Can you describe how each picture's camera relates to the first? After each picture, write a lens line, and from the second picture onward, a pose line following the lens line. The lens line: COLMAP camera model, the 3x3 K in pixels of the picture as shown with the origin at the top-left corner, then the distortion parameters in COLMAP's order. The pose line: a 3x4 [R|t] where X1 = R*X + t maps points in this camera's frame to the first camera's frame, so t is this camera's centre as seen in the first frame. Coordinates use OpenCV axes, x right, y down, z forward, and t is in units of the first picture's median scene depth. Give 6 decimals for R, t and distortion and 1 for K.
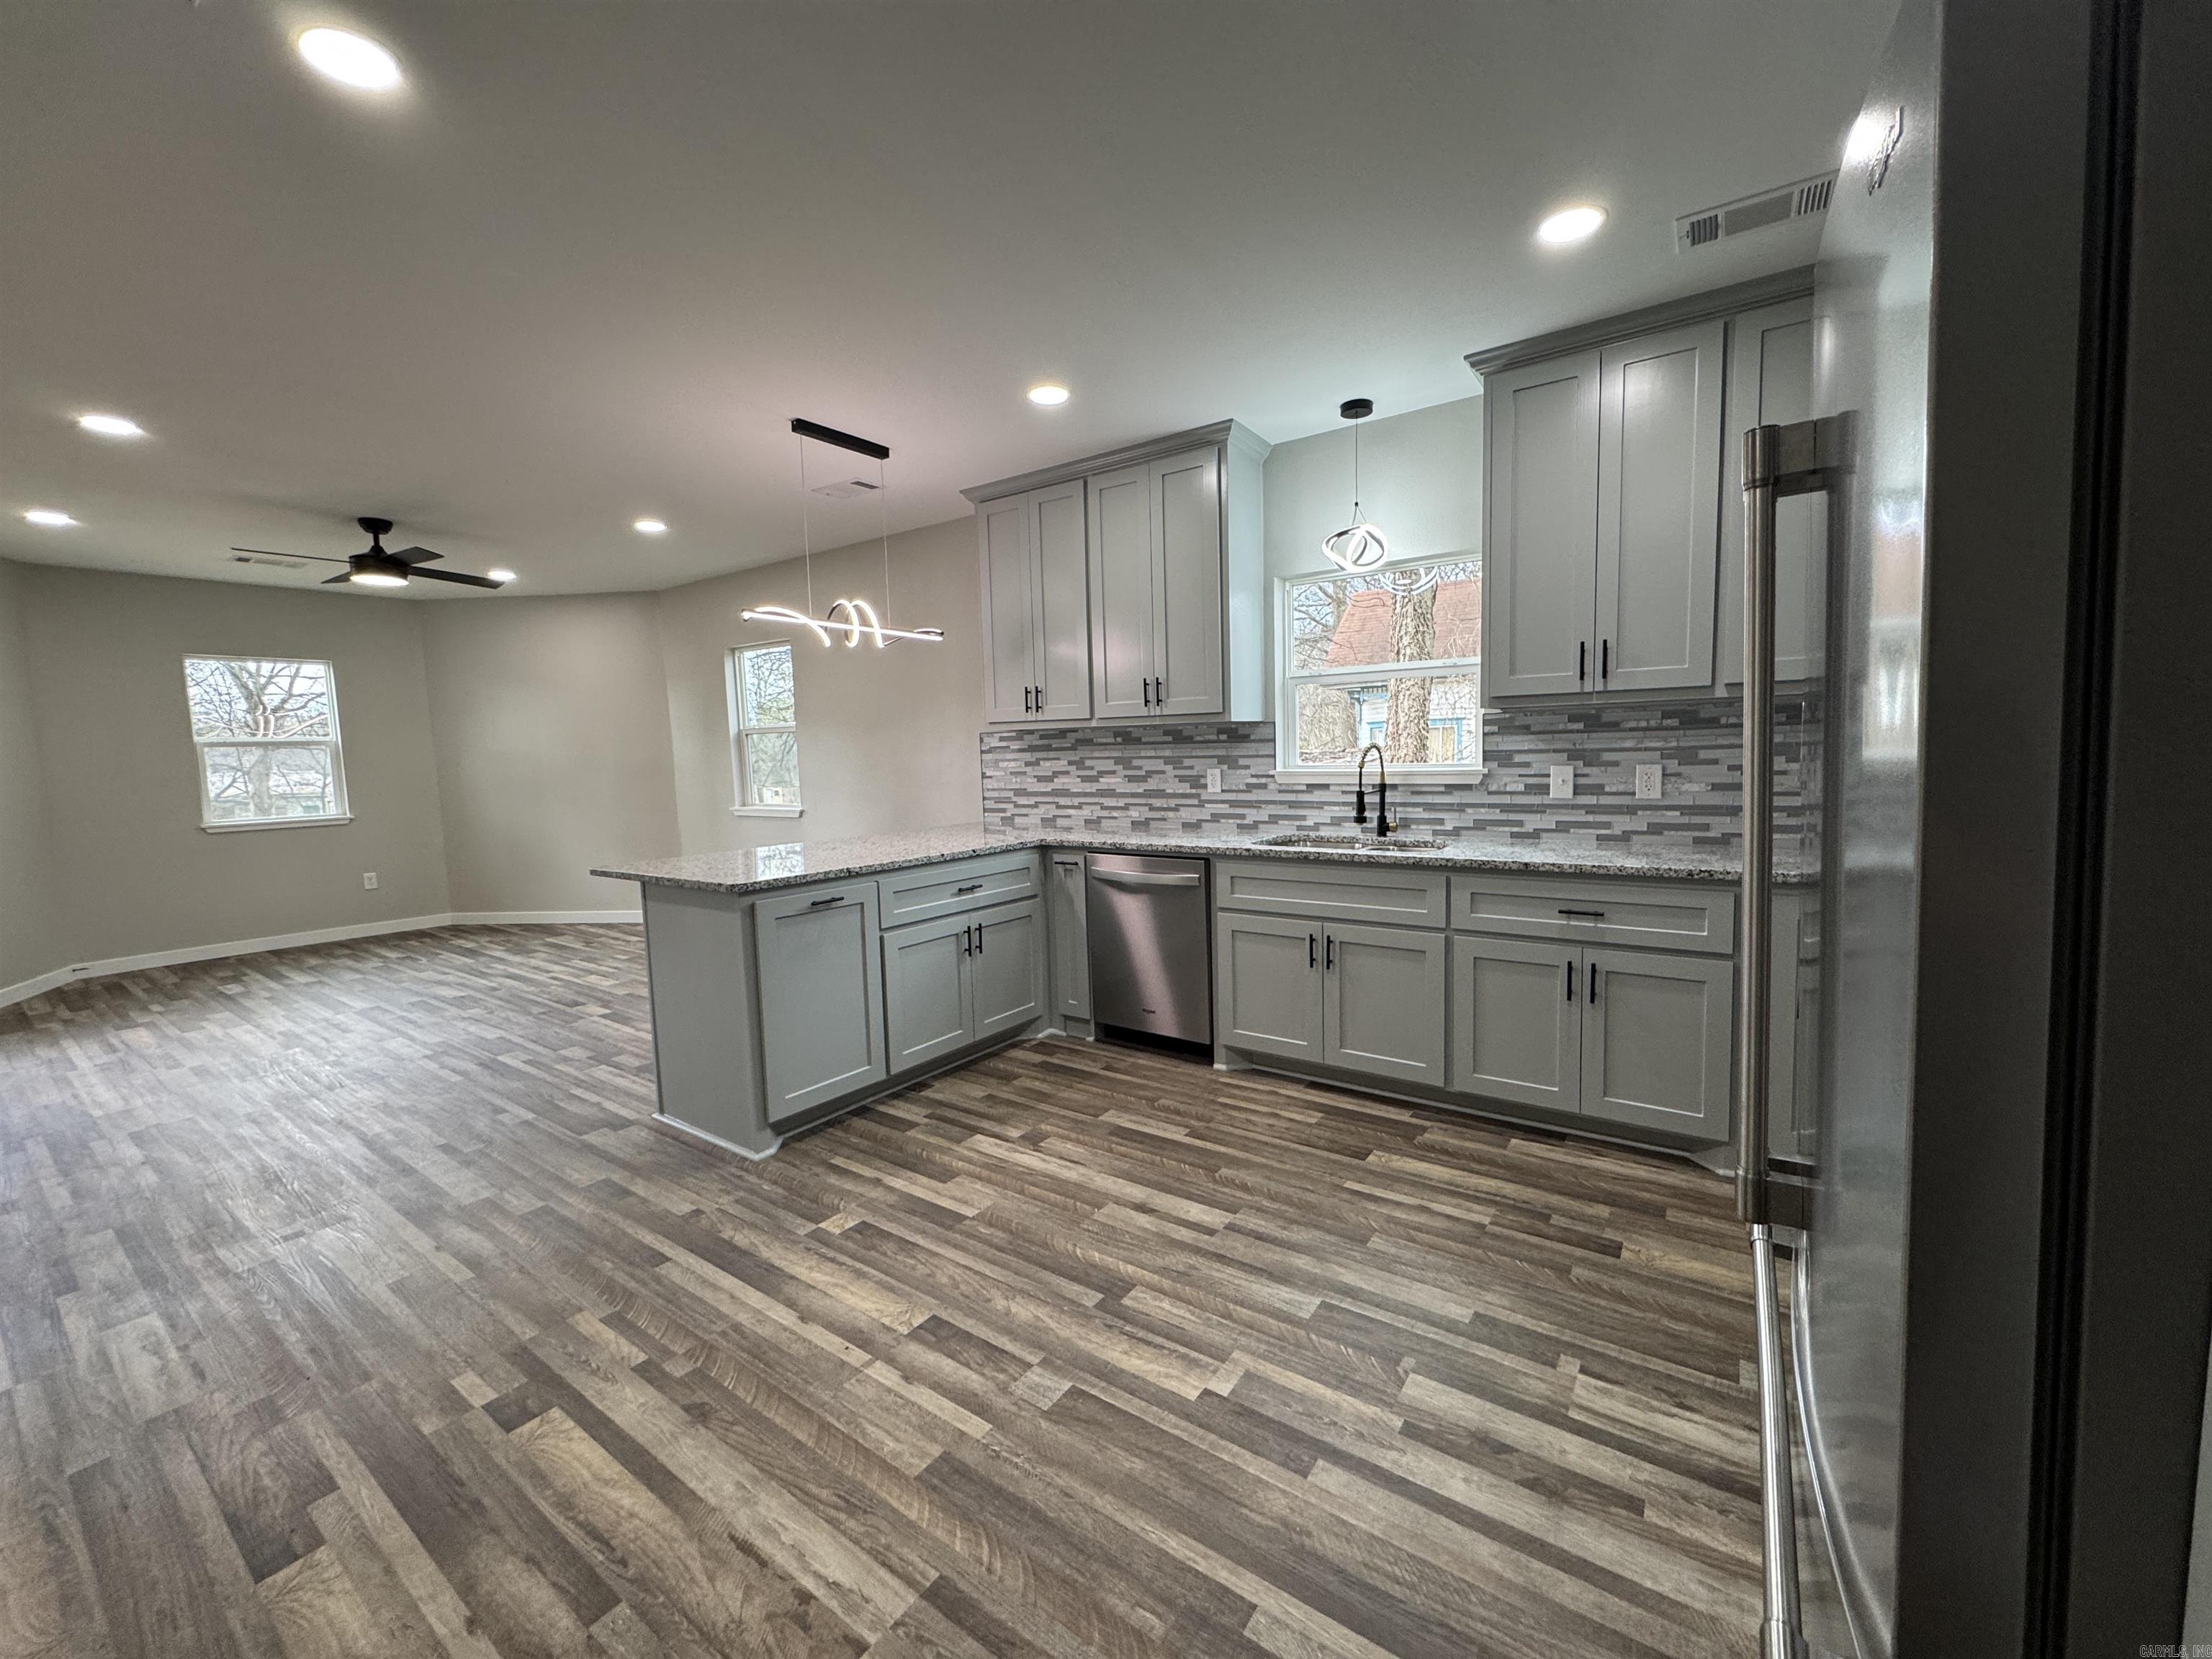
lens RADIAL K [[880.4, 0, 1107.5], [0, 880.4, 828.9], [0, 0, 1]] dist [-0.003626, 0.000957]
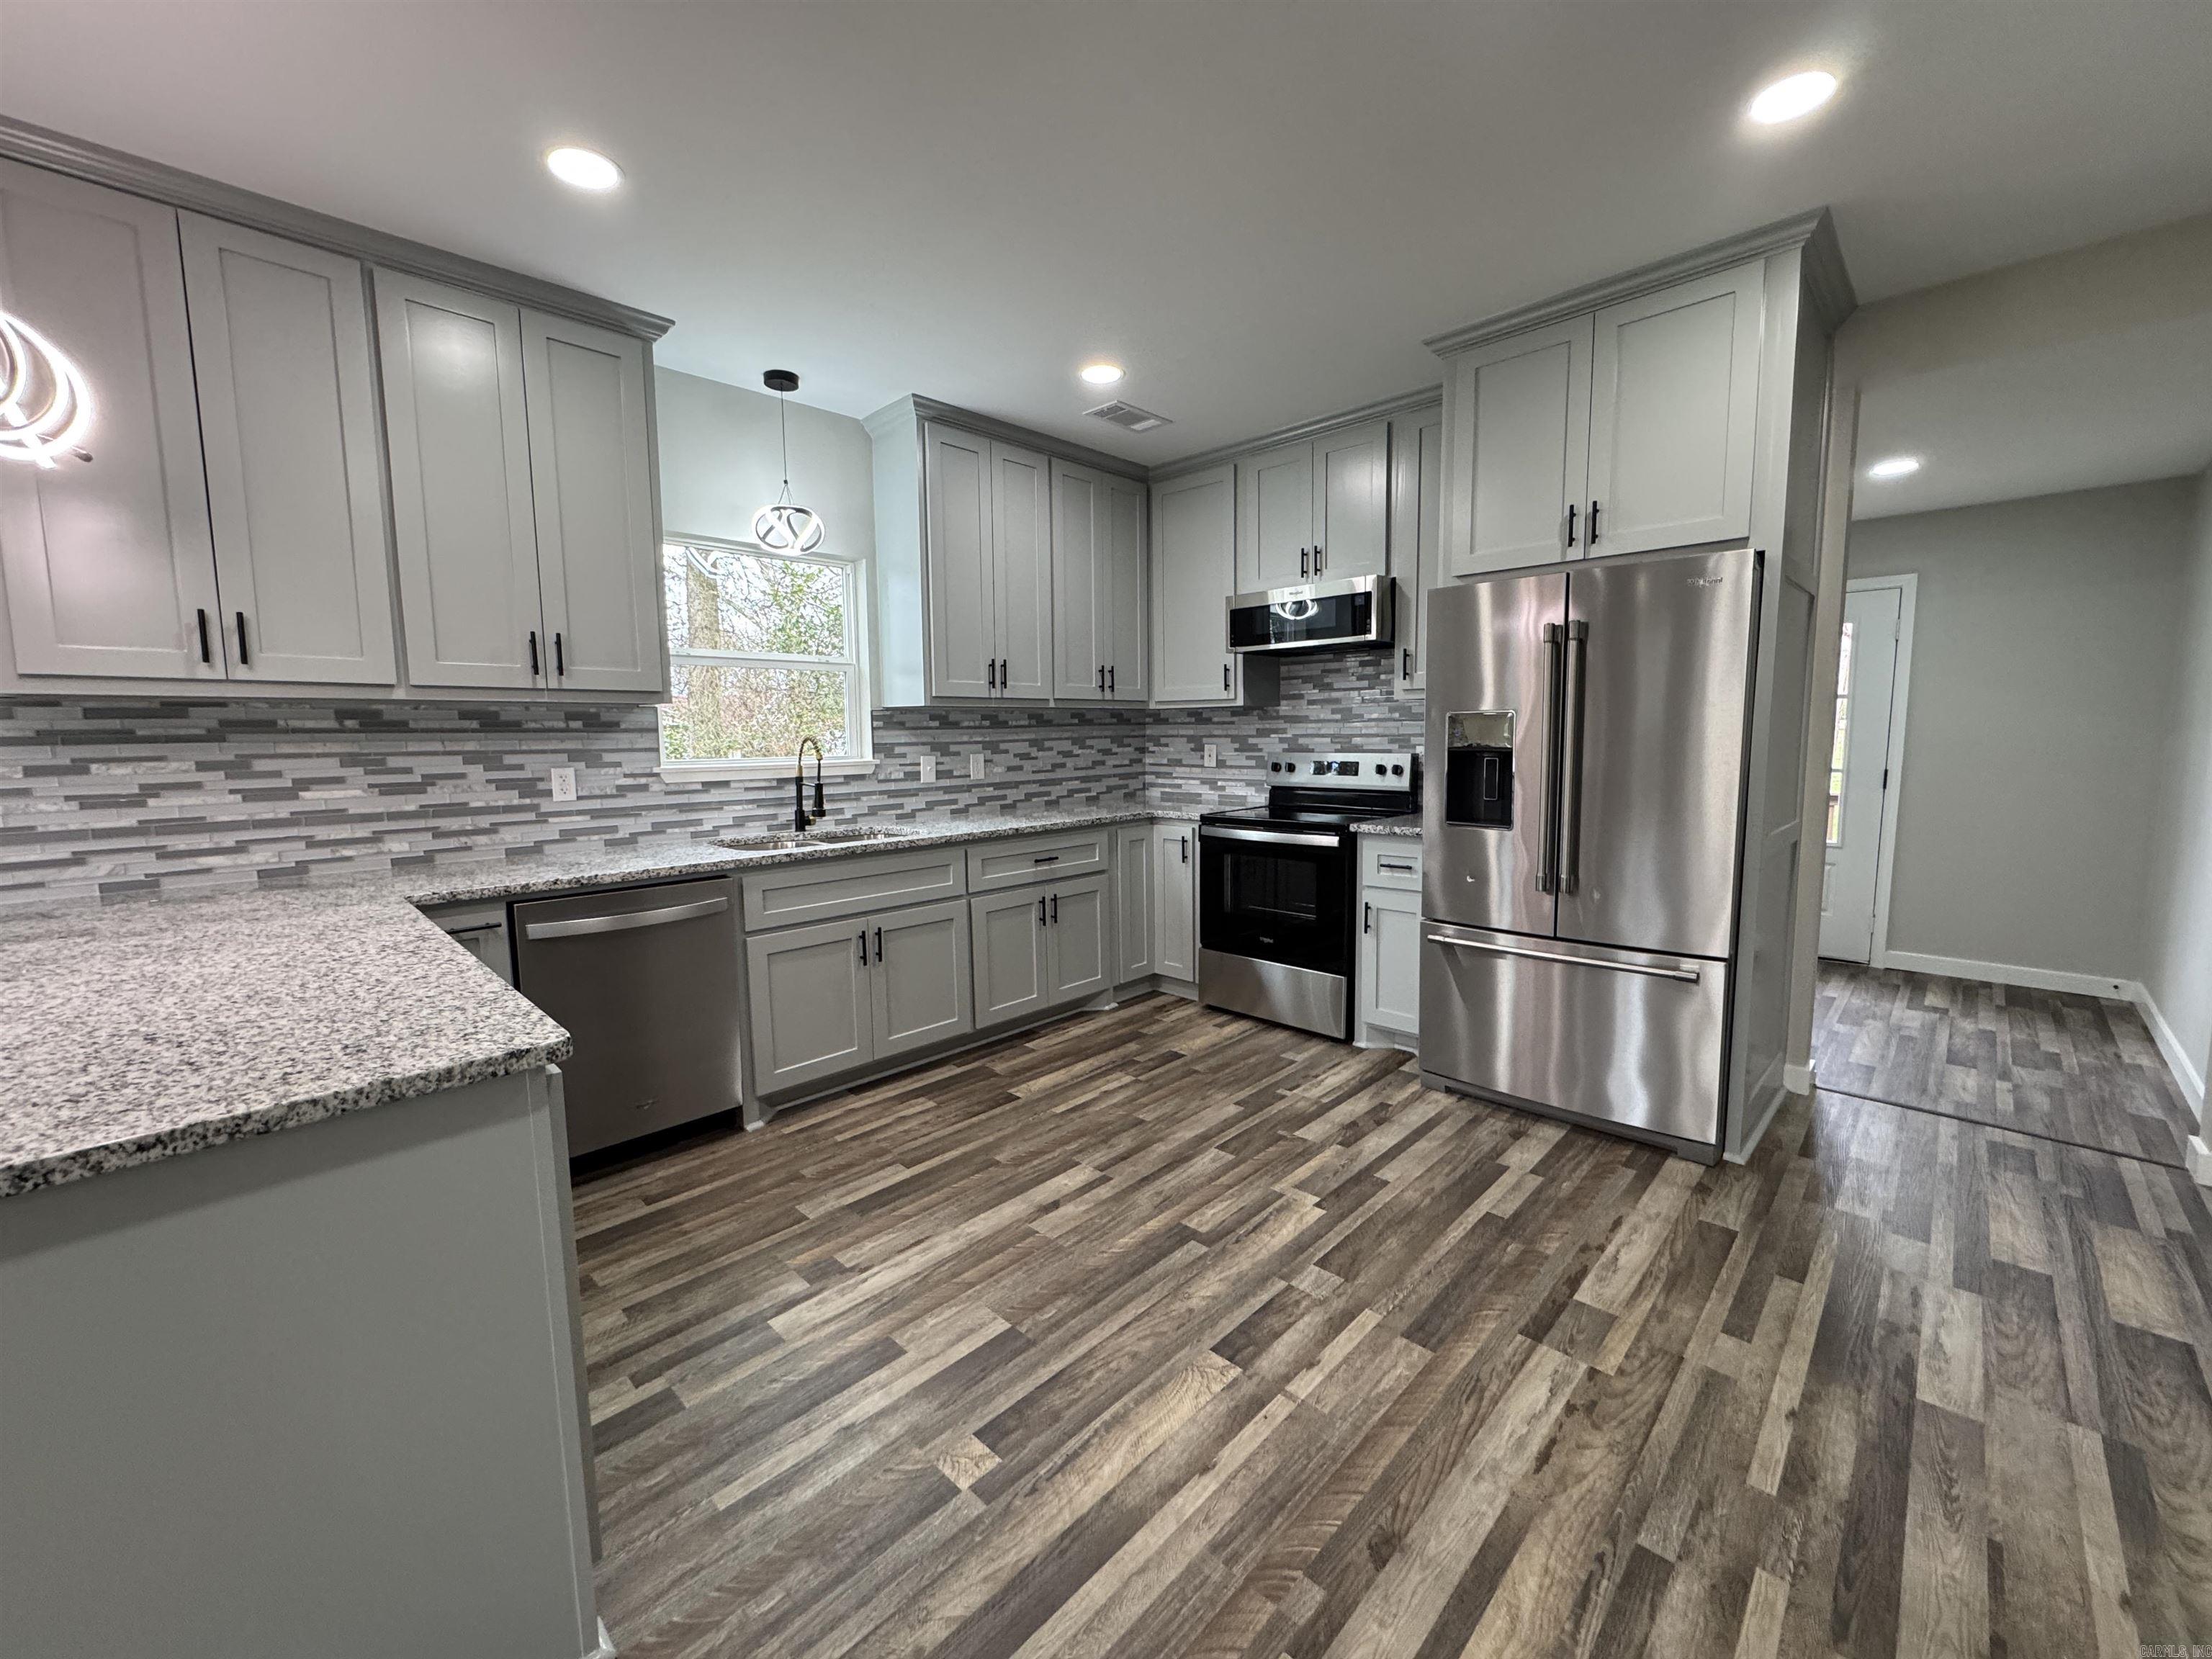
lens RADIAL K [[880.4, 0, 1102.7], [0, 880.4, 826.4], [0, 0, 1]] dist [-0.003626, 0.000957]
pose [[0.156205, -0.081882, 0.984325, -0.691323], [0.097849, 0.992939, 0.067071, -0.034252], [-0.982866, 0.085838, 0.163114, 0.597286]]
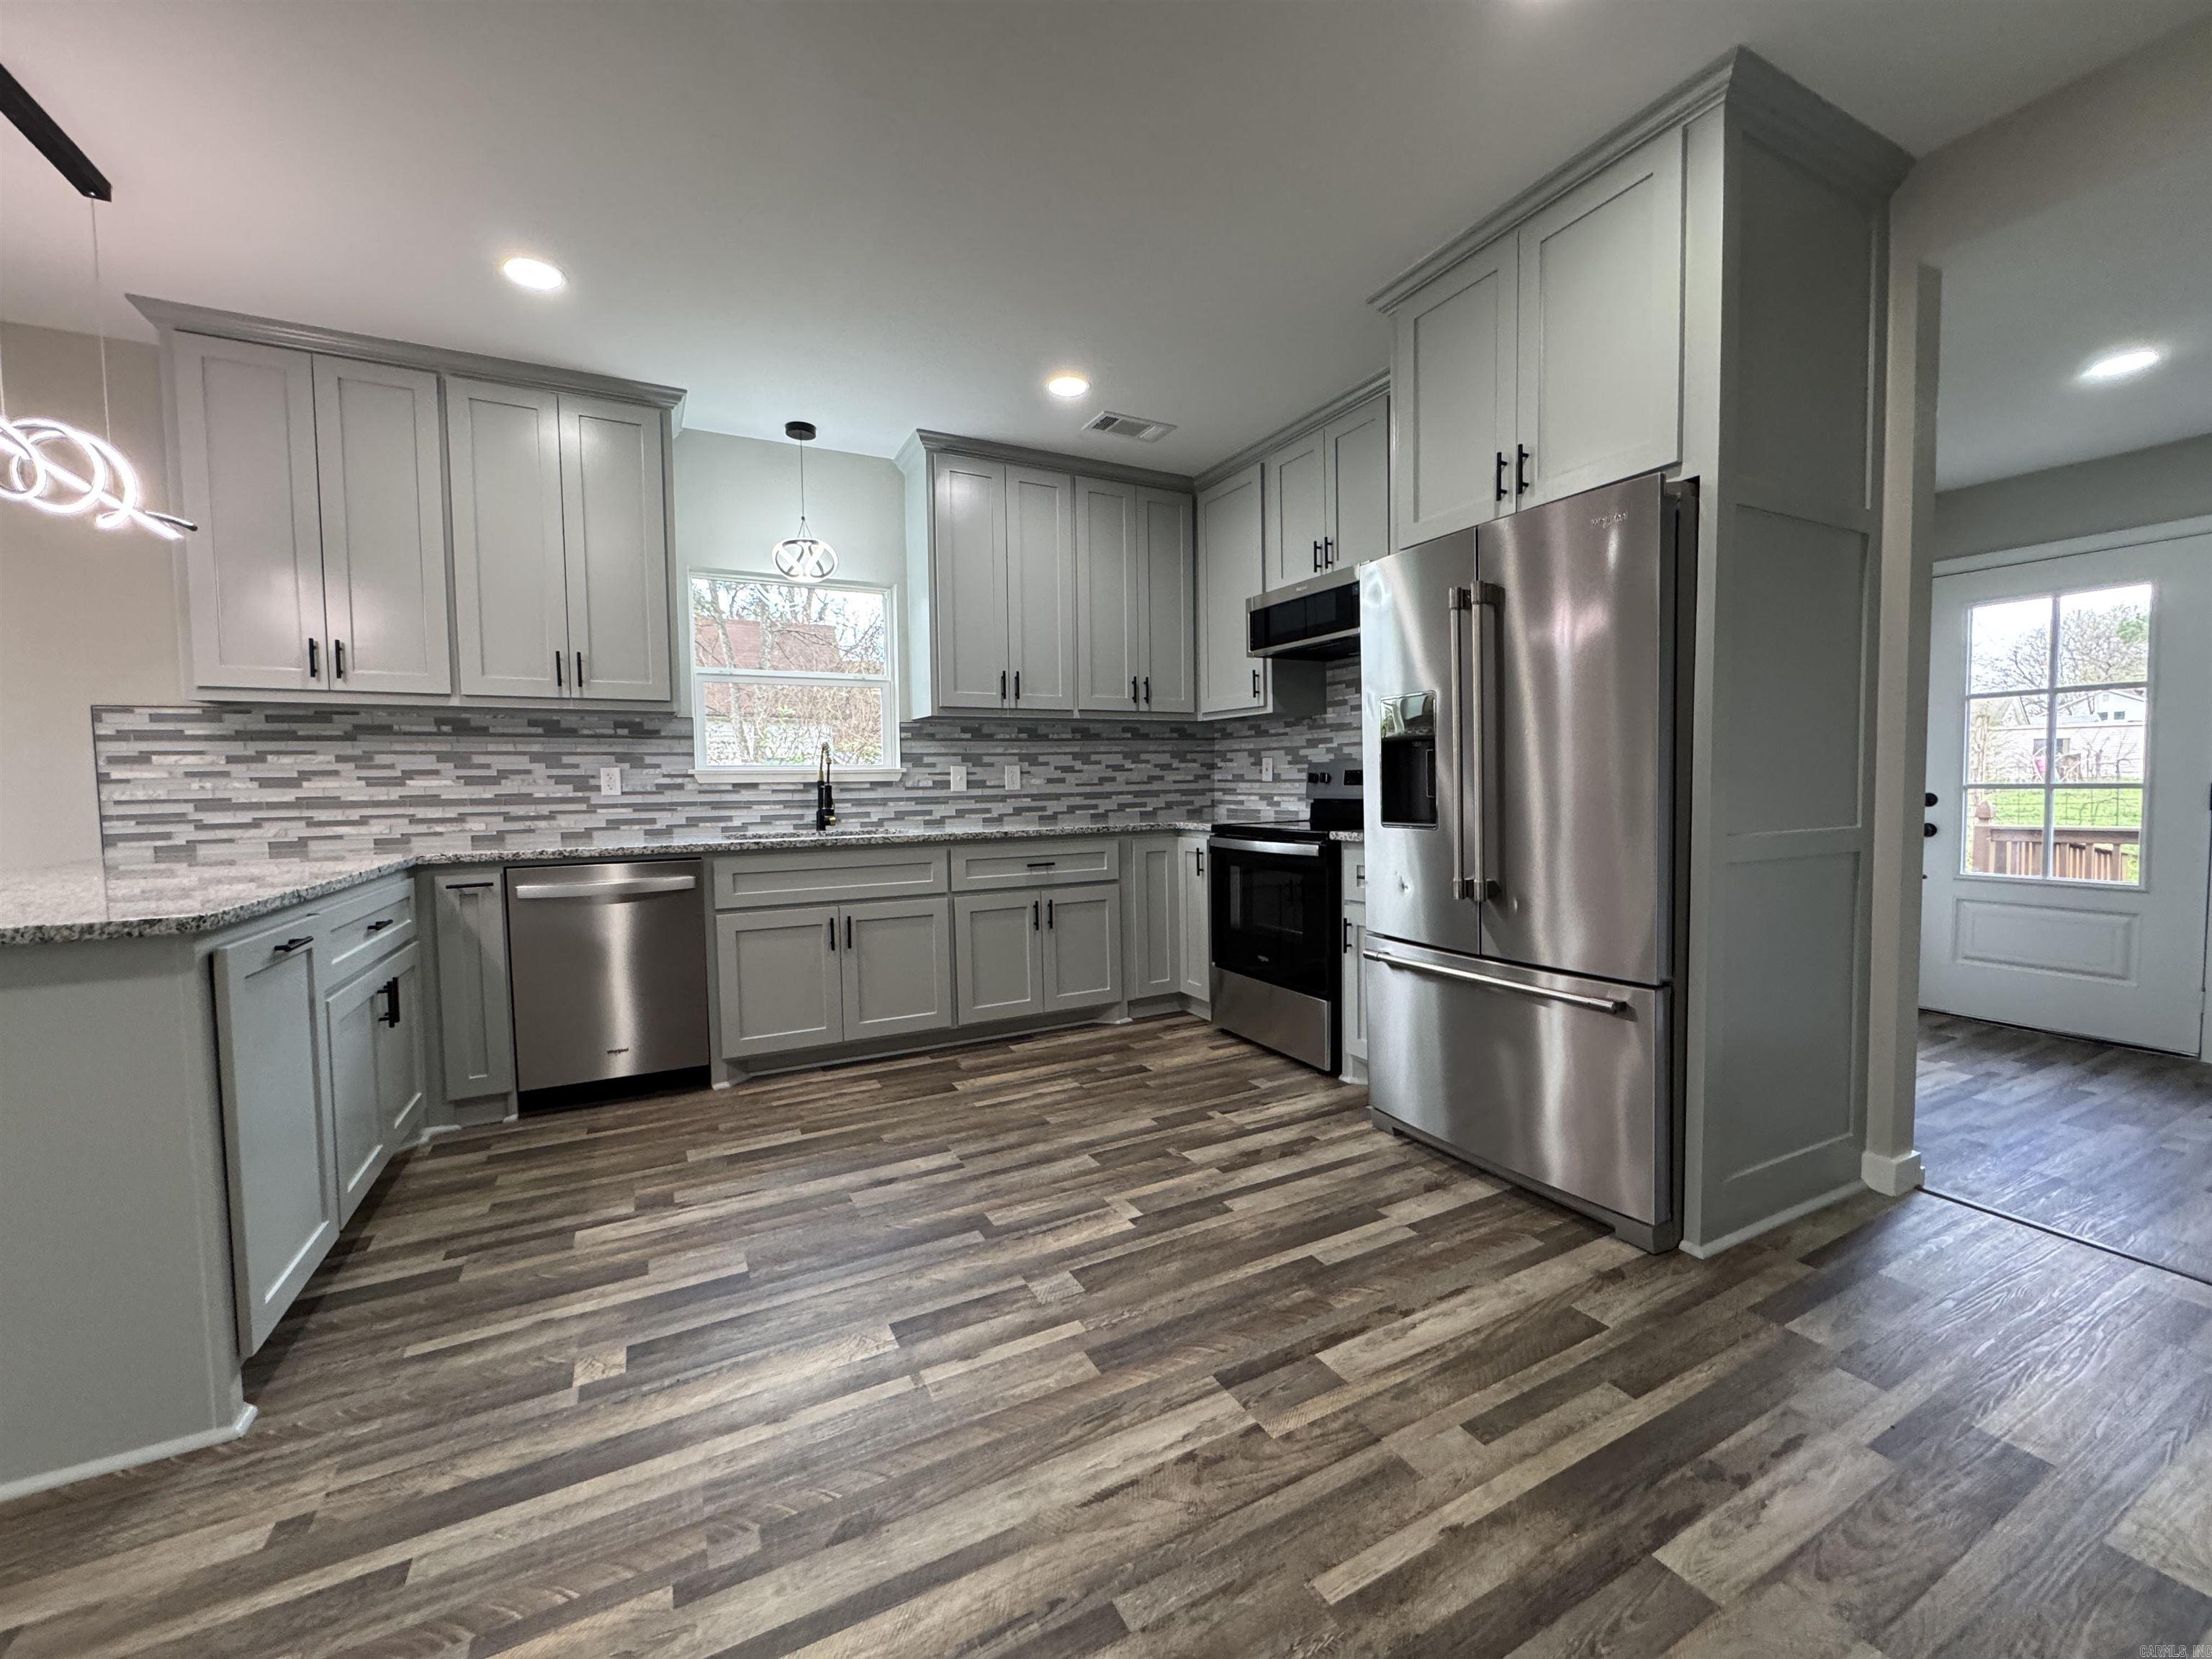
lens RADIAL K [[880.4, 0, 1102.7], [0, 880.4, 831.1], [0, 0, 1]] dist [-0.003626, 0.000957]
pose [[0.454759, -0.030549, 0.890091, -0.569011], [0.083402, 0.996481, -0.008410, 0.054490], [-0.886701, 0.078060, 0.455706, 0.240271]]
